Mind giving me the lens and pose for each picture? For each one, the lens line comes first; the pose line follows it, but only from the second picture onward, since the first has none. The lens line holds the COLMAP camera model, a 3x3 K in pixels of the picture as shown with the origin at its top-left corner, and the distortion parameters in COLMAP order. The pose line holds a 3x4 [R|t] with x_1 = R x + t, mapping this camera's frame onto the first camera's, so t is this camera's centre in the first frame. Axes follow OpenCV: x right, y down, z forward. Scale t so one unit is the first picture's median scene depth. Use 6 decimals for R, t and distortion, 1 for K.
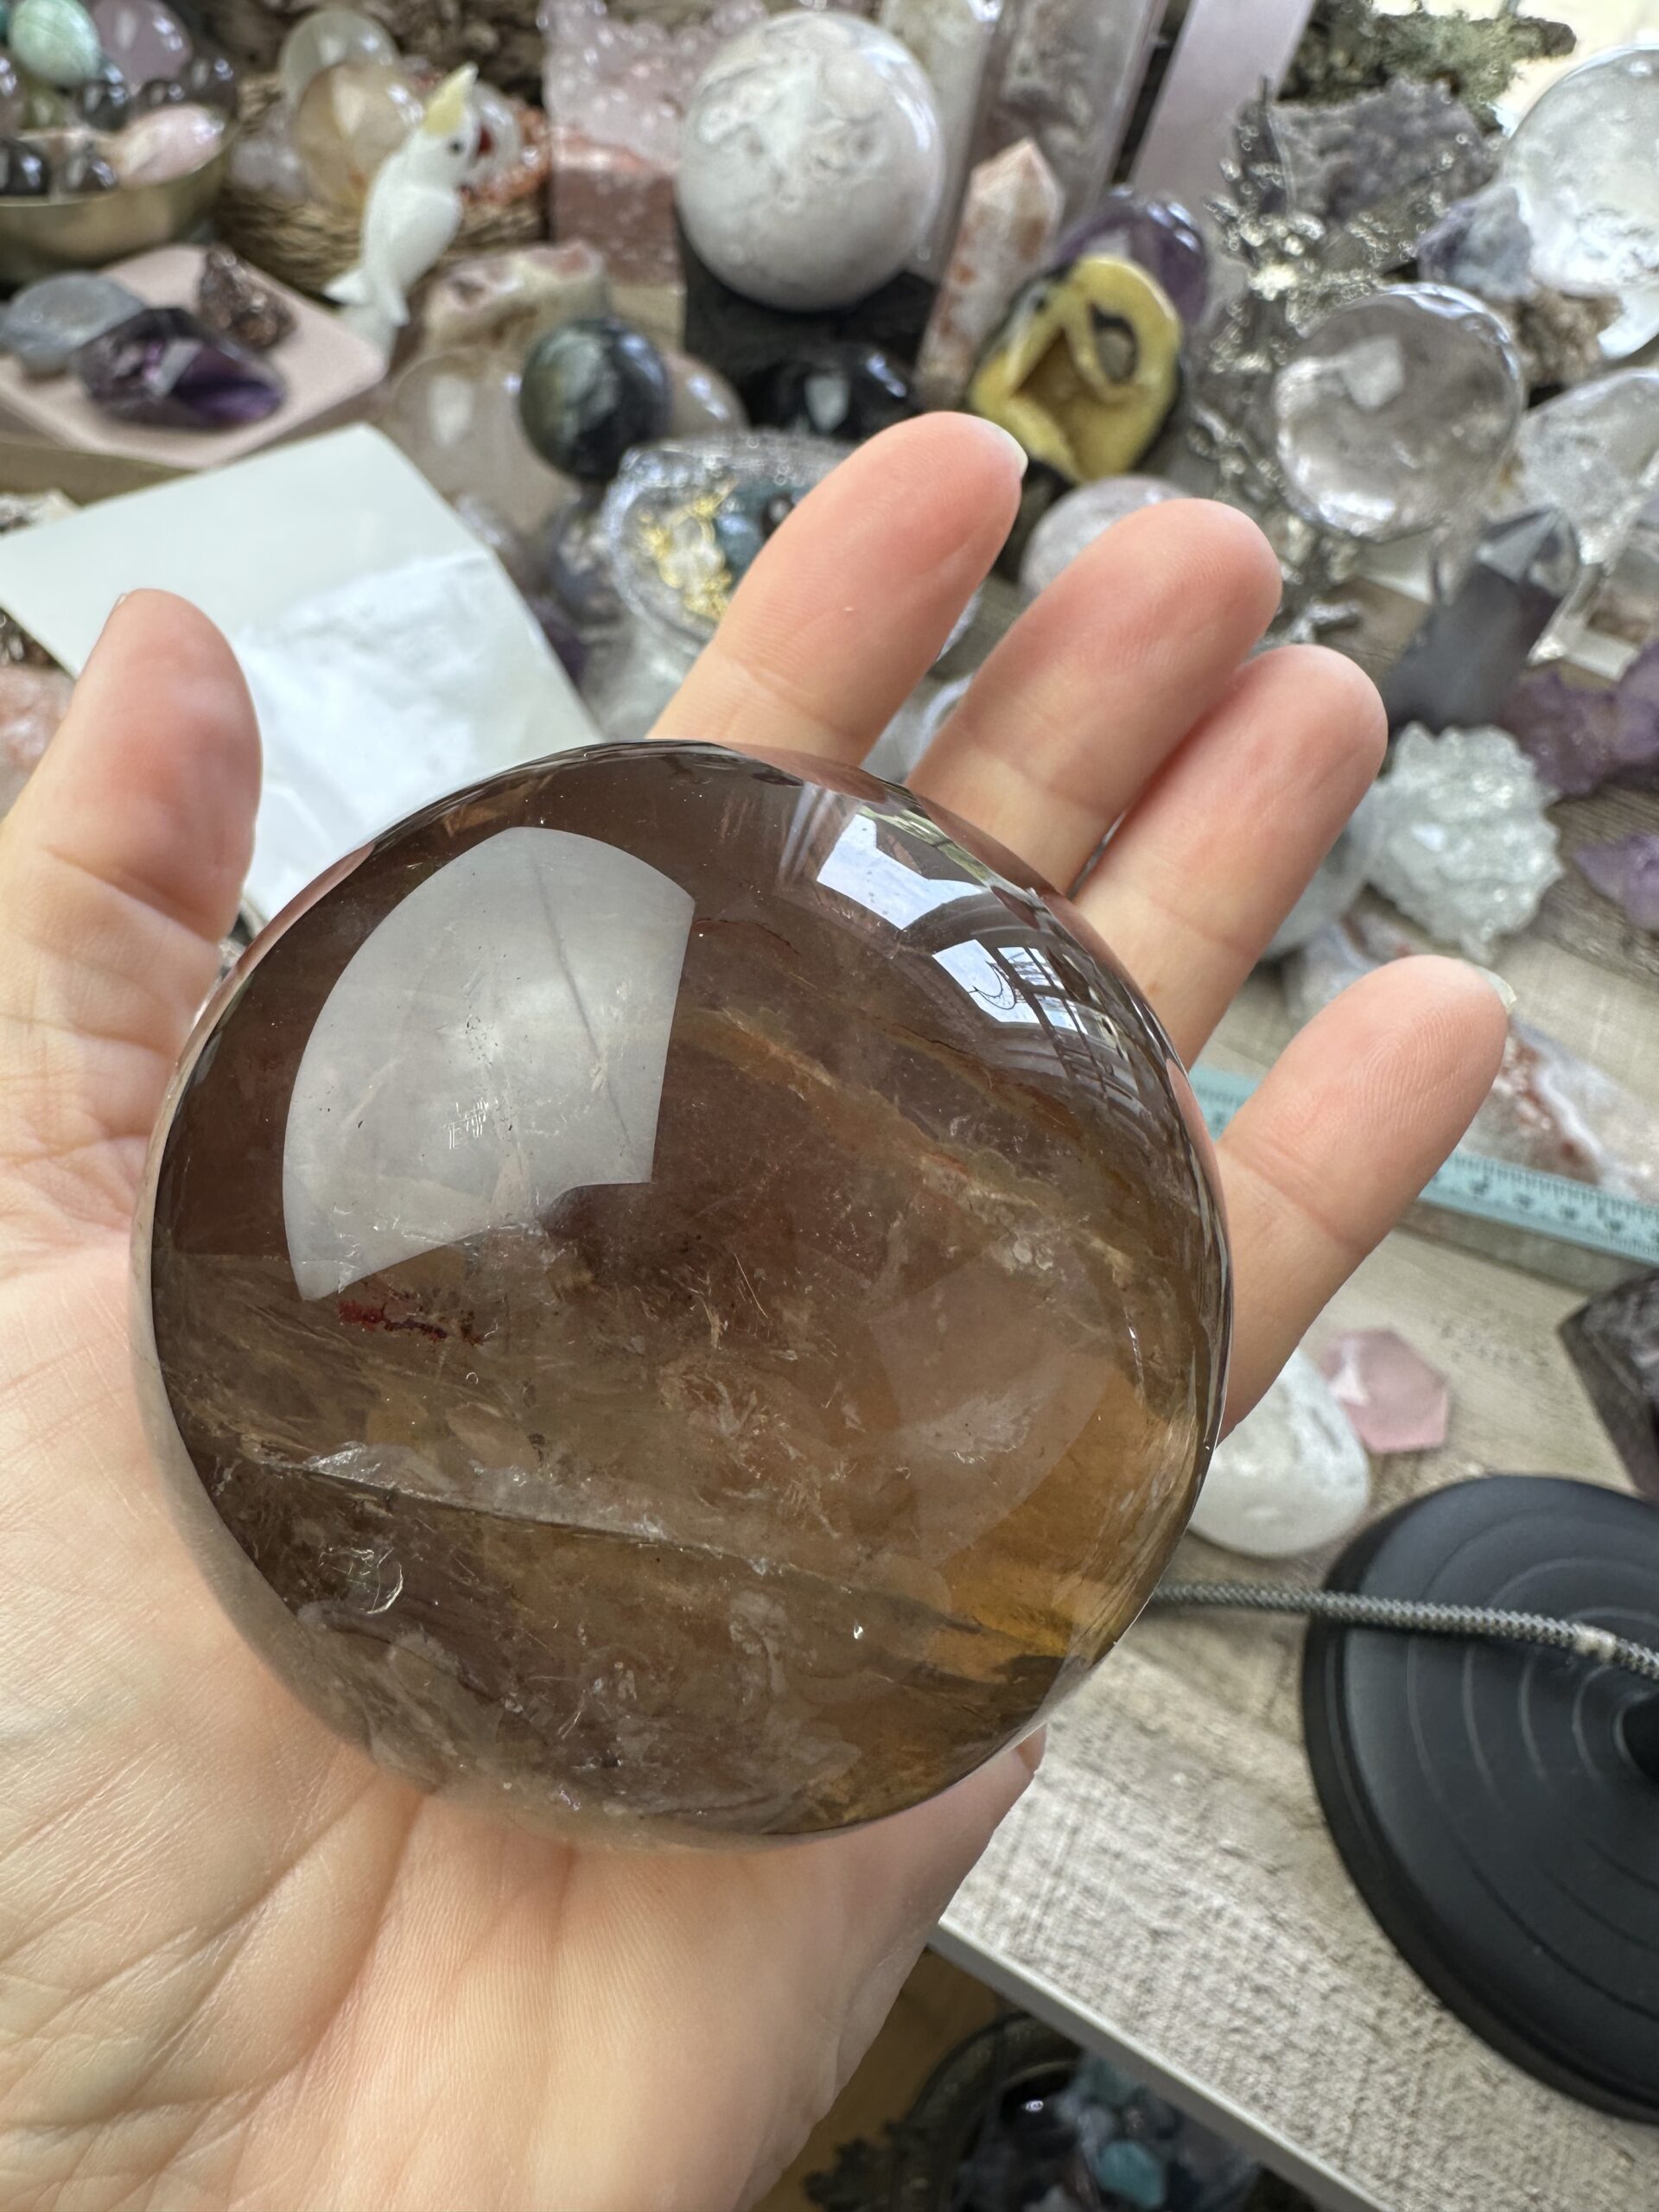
lens RADIAL K [[1583.1, 0, 645.0], [0, 1583.1, 1026.9], [0, 0, 1]] dist [-0.028973, 0.015415]
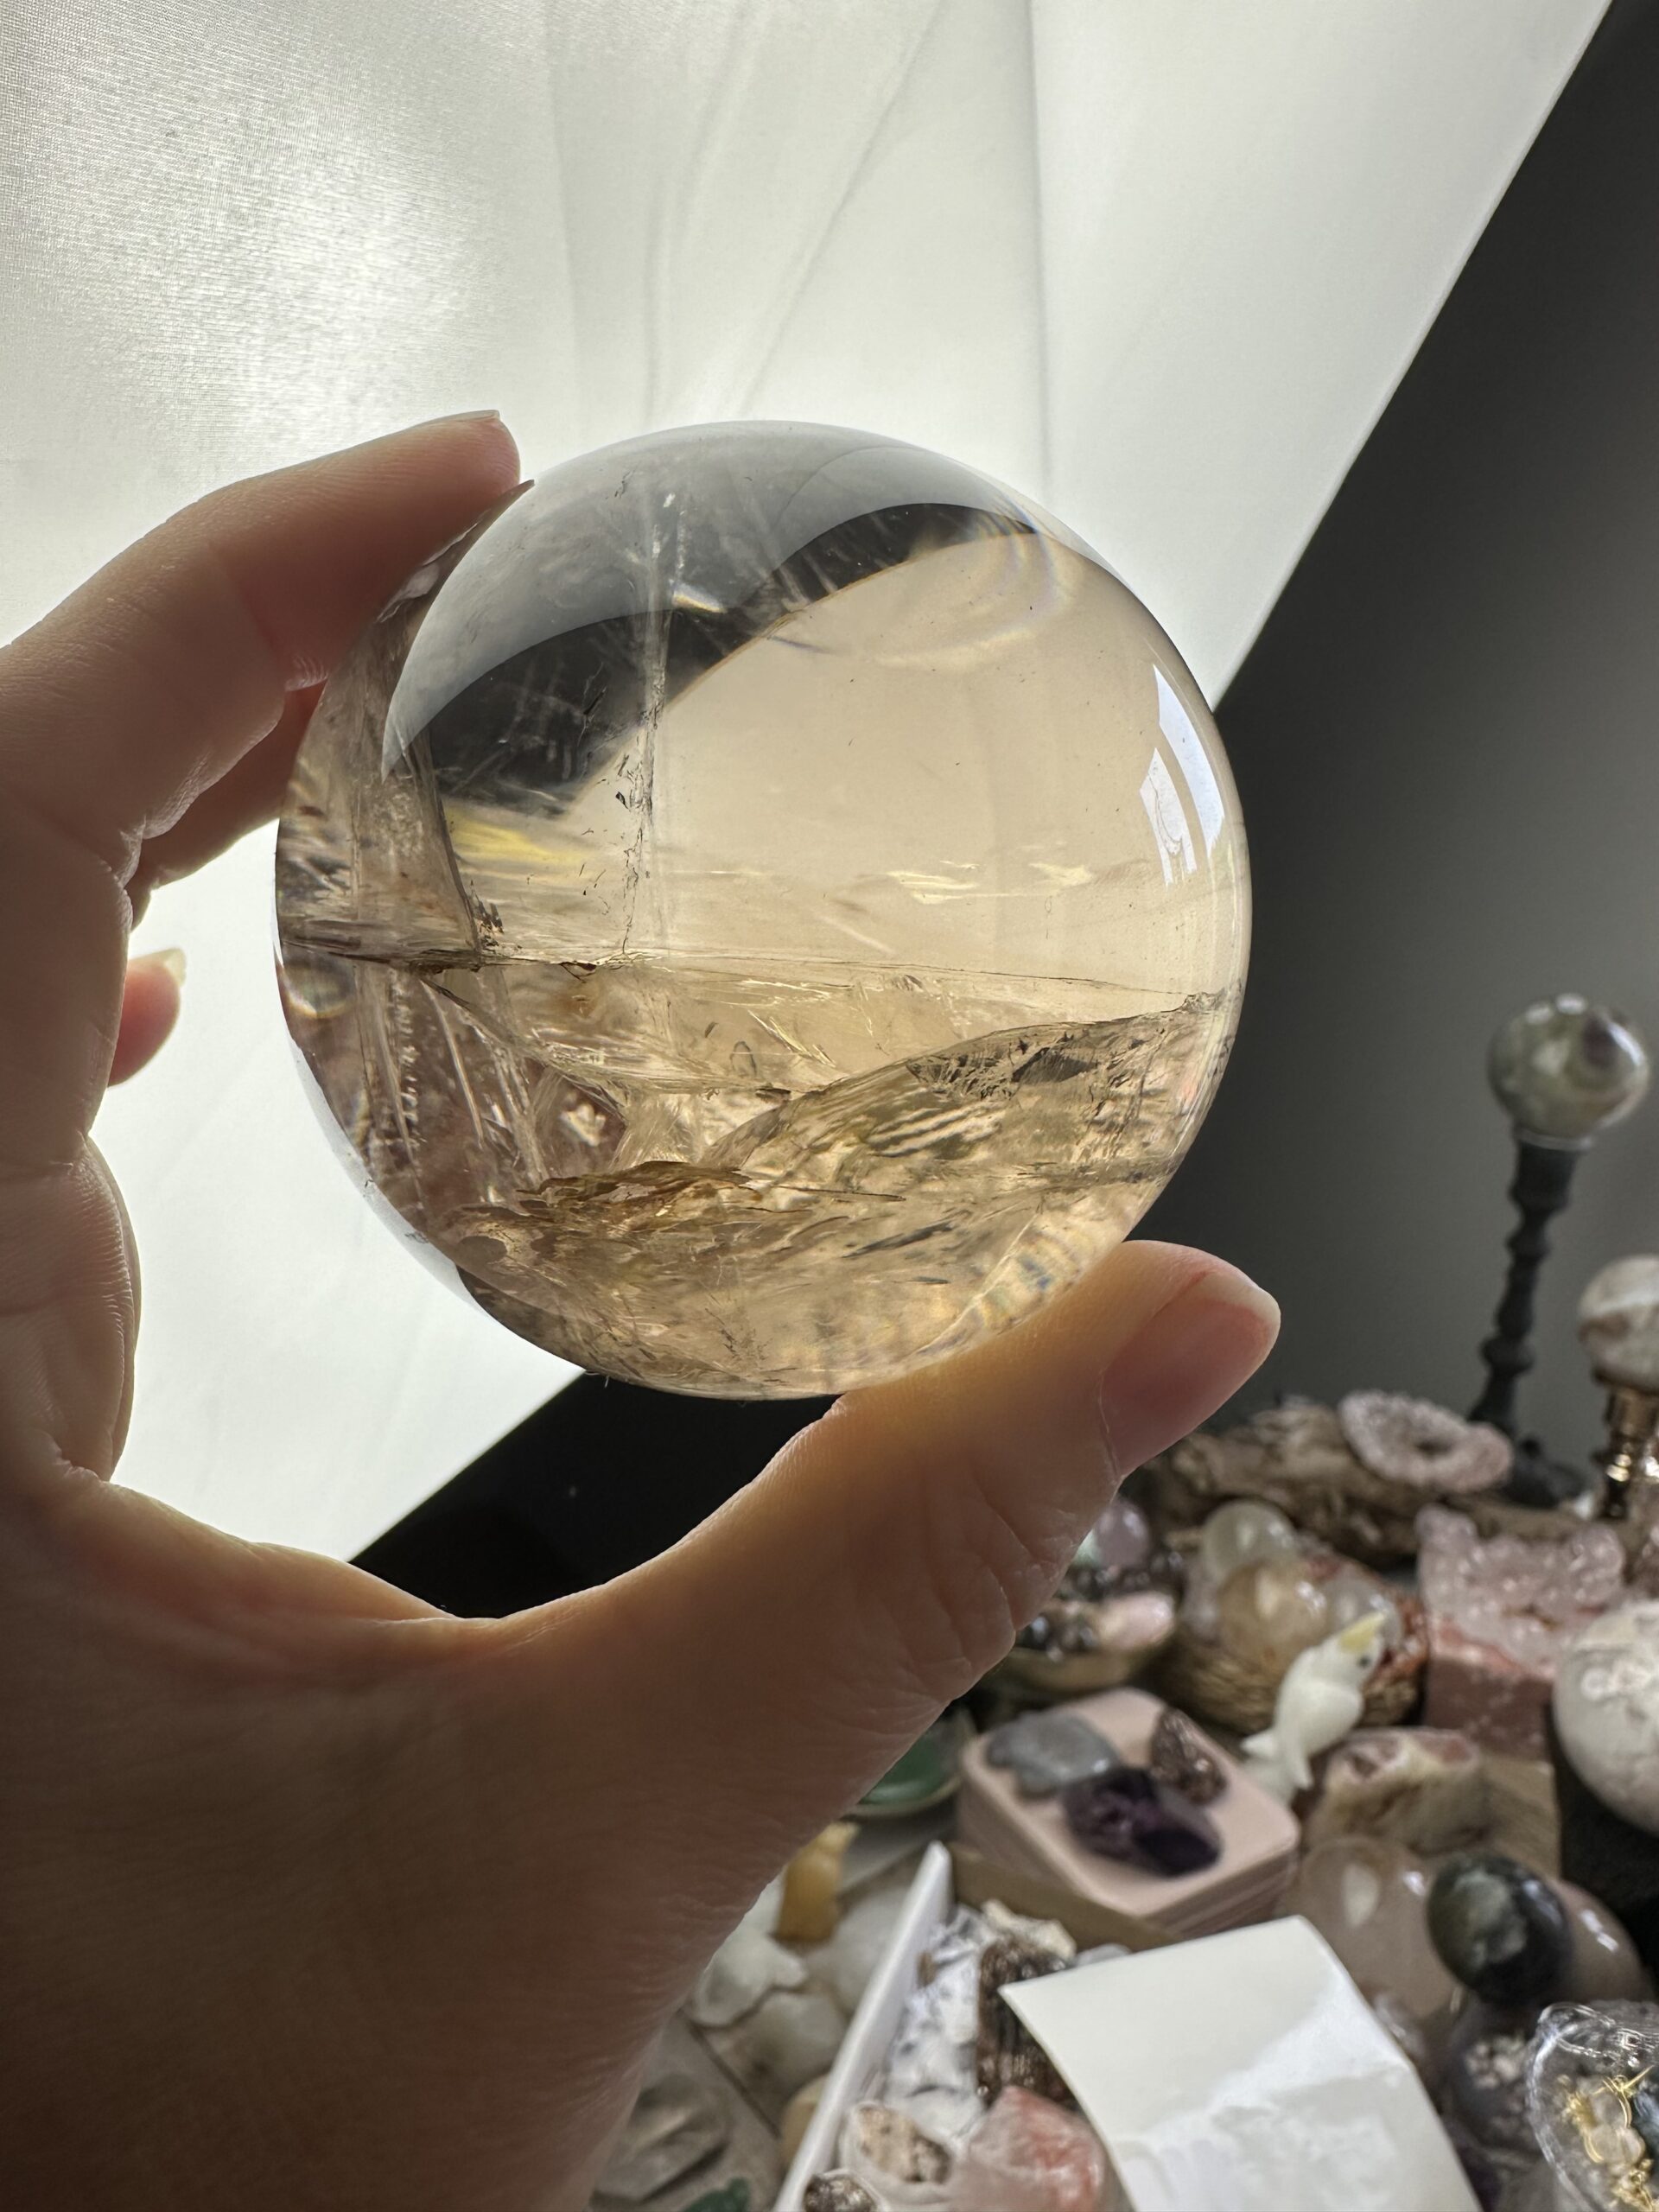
lens RADIAL K [[1583.1, 0, 645.0], [0, 1583.1, 1026.9], [0, 0, 1]] dist [-0.028973, 0.015415]
pose [[0.897431, 0.019435, -0.440726, -0.105165], [-0.299843, 0.759670, -0.577058, -0.039762], [0.323591, 0.650018, 0.687579, -0.476398]]
